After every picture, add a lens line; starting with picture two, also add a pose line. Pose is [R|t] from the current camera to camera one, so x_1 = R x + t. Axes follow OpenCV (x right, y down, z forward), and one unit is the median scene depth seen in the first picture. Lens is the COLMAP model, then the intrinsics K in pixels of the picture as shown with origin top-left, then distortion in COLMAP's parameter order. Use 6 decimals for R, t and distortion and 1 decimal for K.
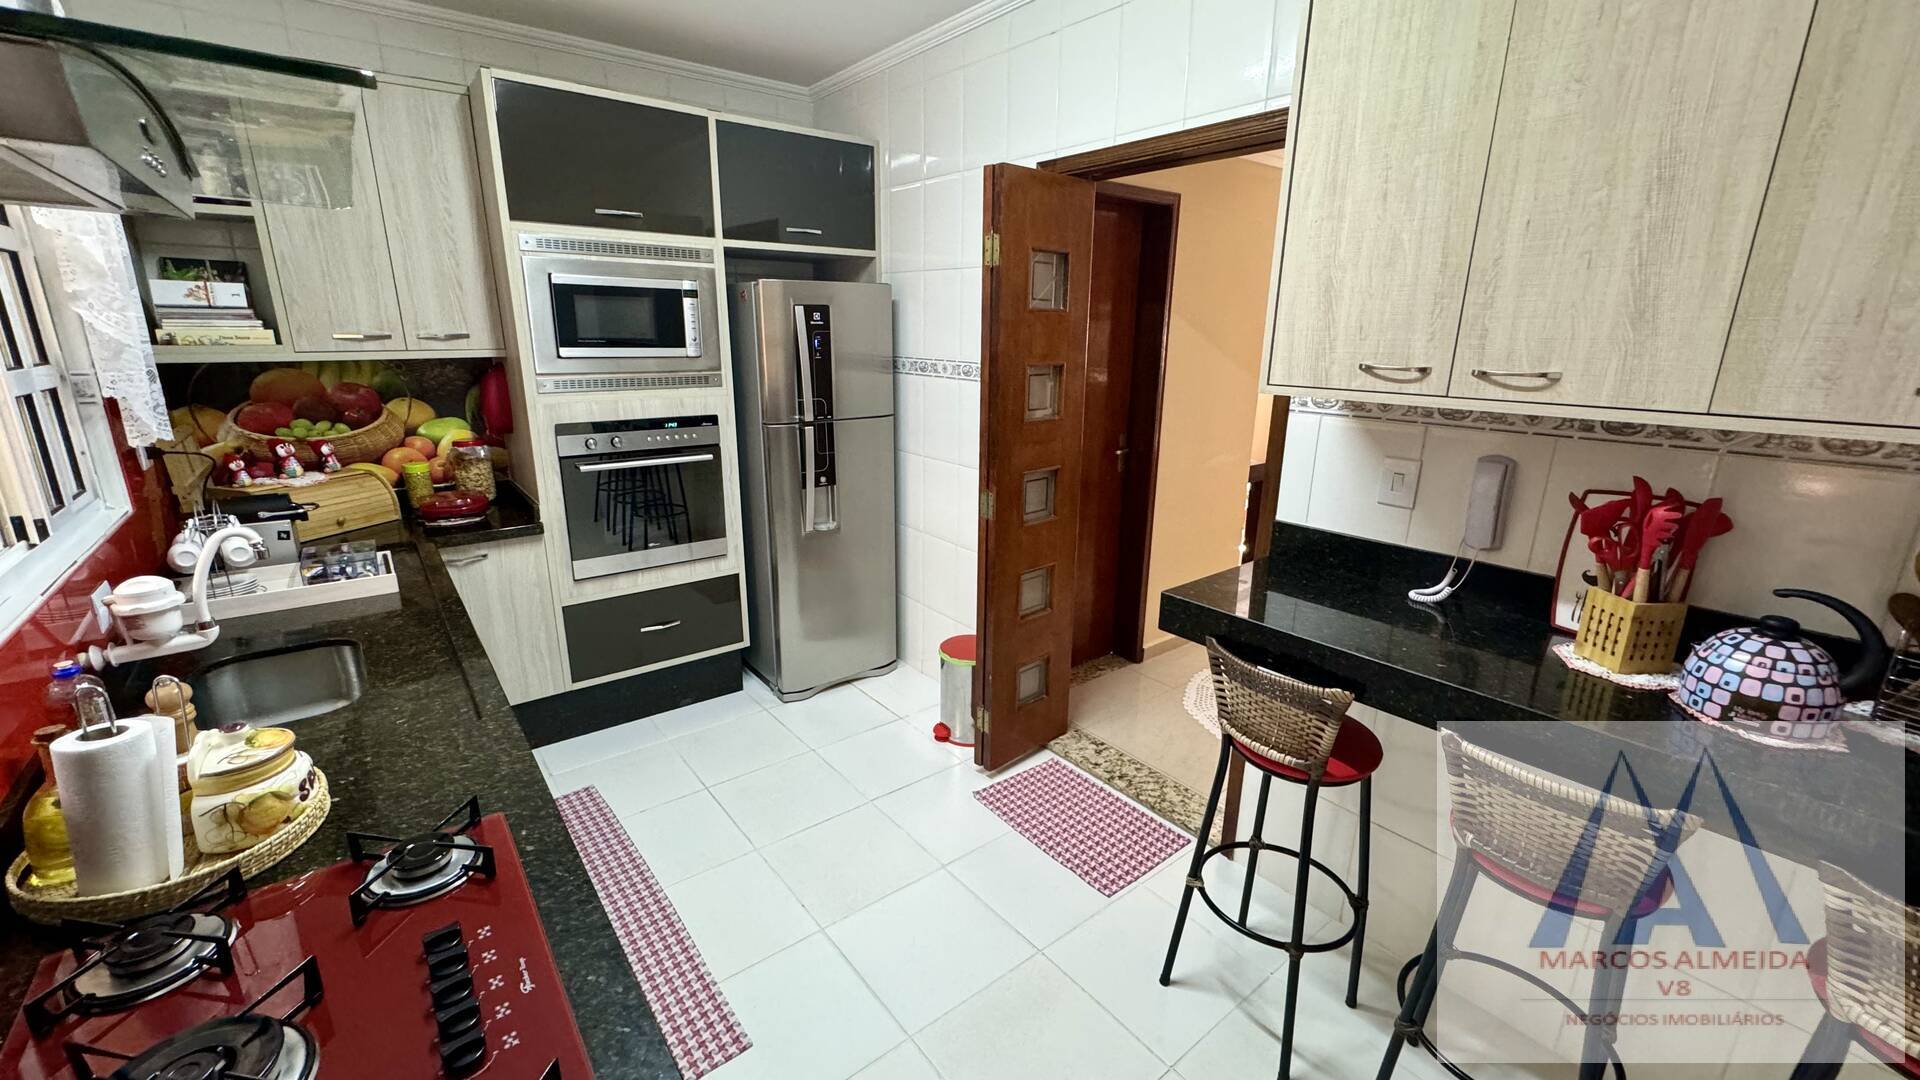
lens RADIAL K [[765.8, 0, 966.2], [0, 765.8, 534.8], [0, 0, 1]] dist [-0.001971, -0.000517]
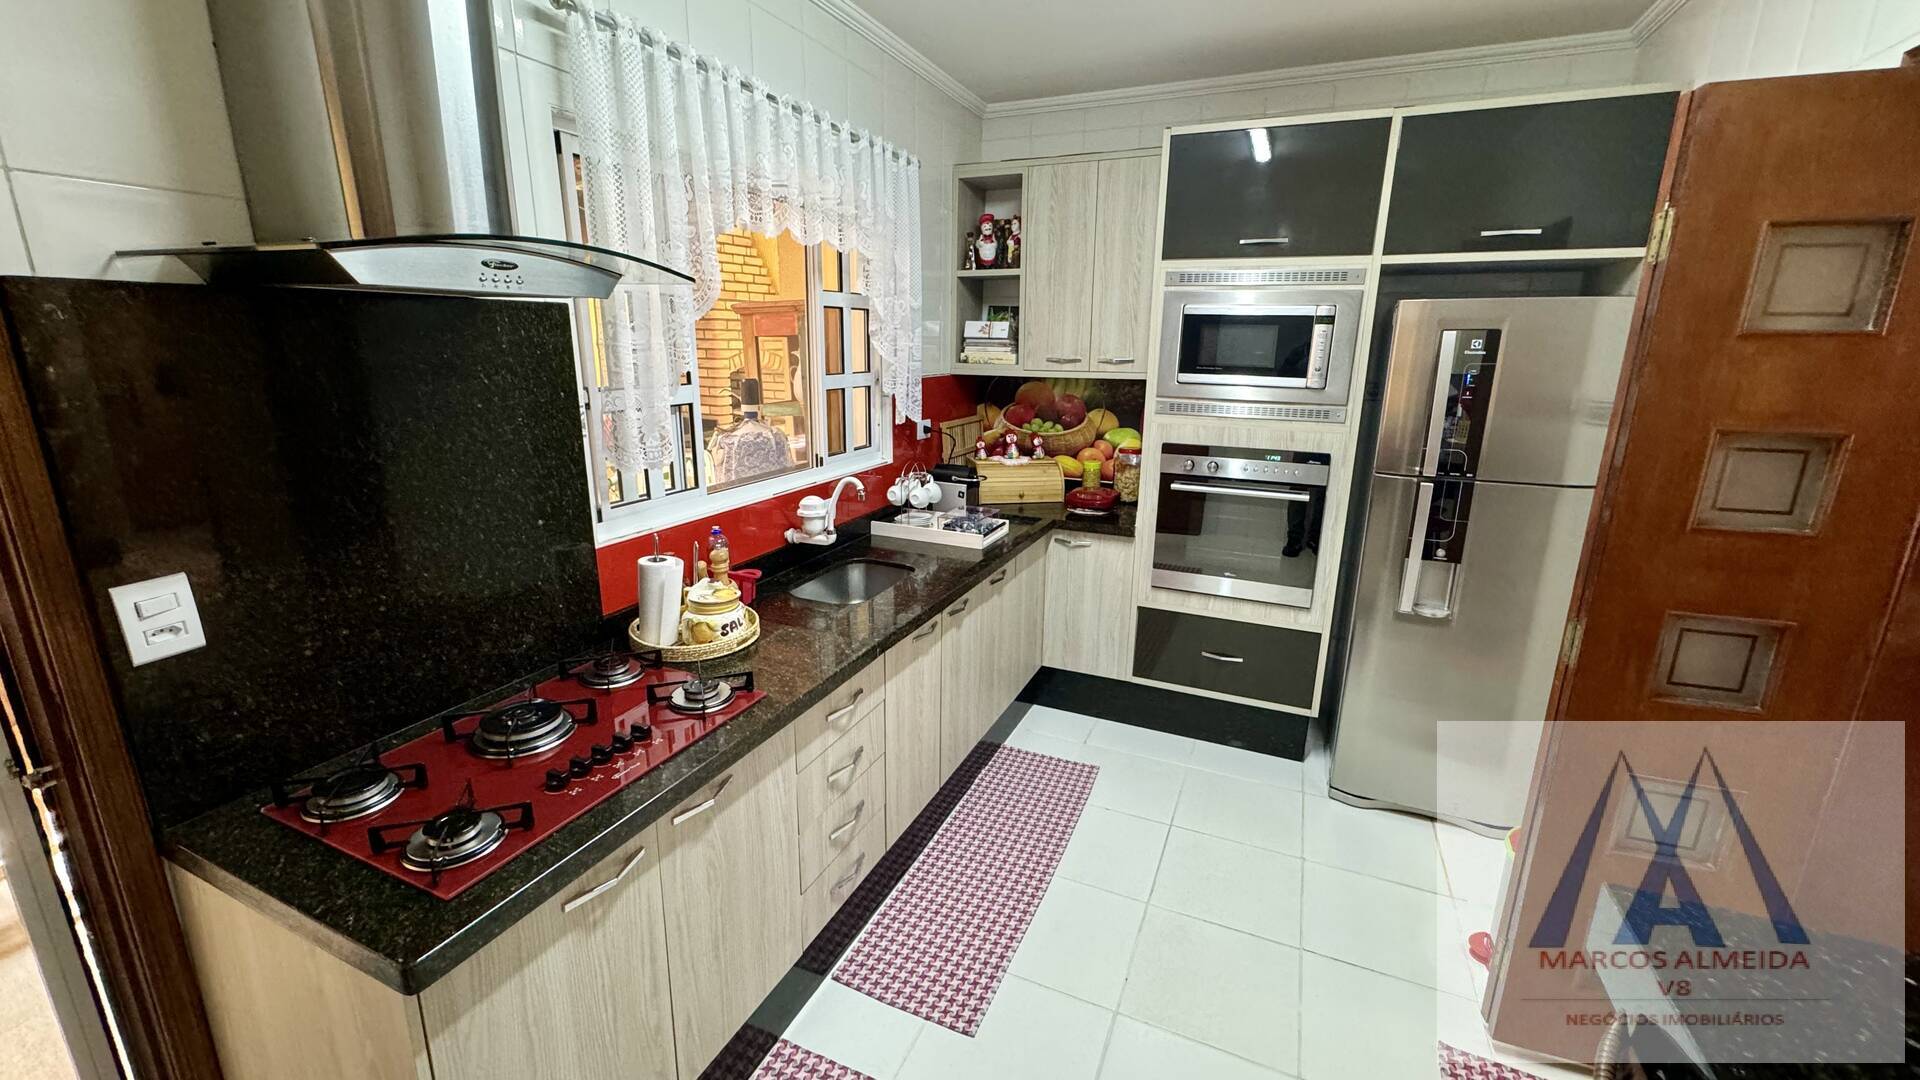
lens RADIAL K [[765.8, 0, 964.2], [0, 765.8, 540.1], [0, 0, 1]] dist [-0.001971, -0.000517]
pose [[0.464088, 0.218248, -0.858481, 0.284629], [-0.241643, 0.963605, 0.114343, -0.063223], [0.852192, 0.154381, 0.499936, 0.222358]]
